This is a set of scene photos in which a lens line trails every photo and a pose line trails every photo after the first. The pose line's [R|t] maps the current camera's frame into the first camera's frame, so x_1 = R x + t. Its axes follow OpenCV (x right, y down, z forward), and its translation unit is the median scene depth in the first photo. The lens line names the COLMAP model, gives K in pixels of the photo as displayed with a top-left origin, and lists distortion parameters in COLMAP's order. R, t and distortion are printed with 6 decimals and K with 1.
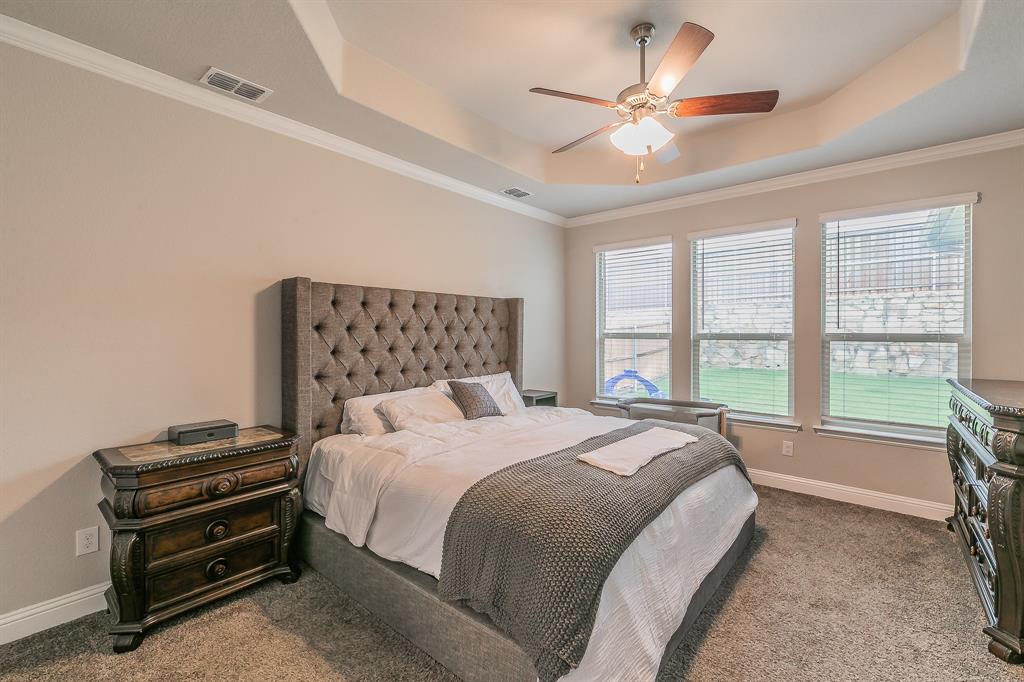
lens RADIAL K [[442.3, 0, 513.2], [0, 442.3, 334.2], [0, 0, 1]] dist [-0.000898, -0.001337]
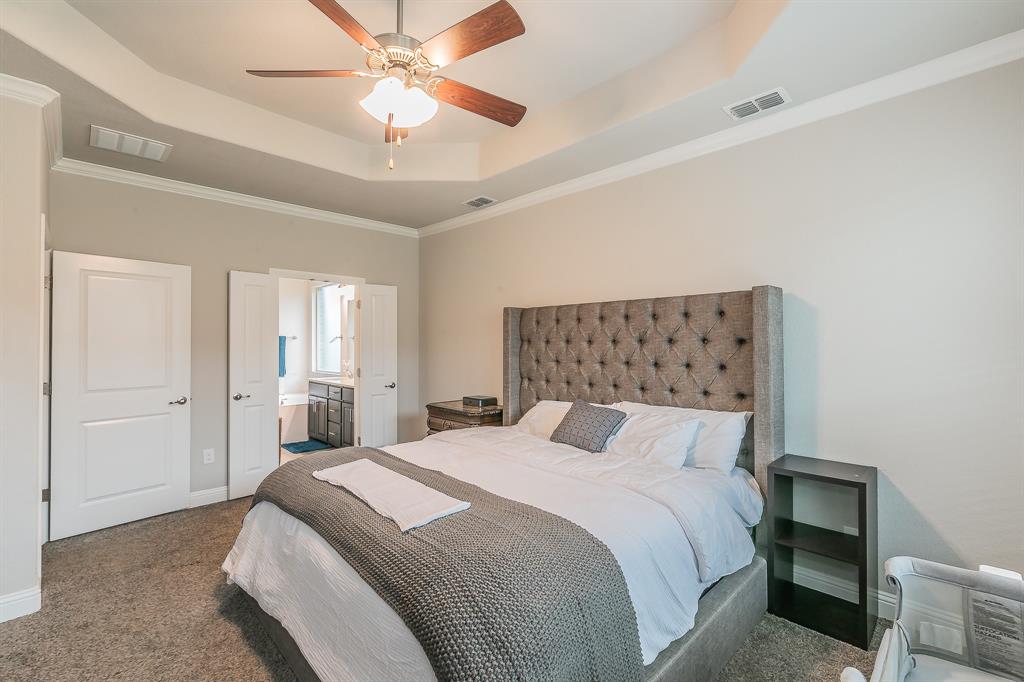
lens RADIAL K [[442.3, 0, 516.0], [0, 442.3, 338.9], [0, 0, 1]] dist [-0.000898, -0.001337]
pose [[-0.090614, -0.010551, -0.995830, 0.676934], [-0.004557, 0.999938, -0.010180, -0.007470], [0.995876, 0.003615, -0.090656, 0.819980]]
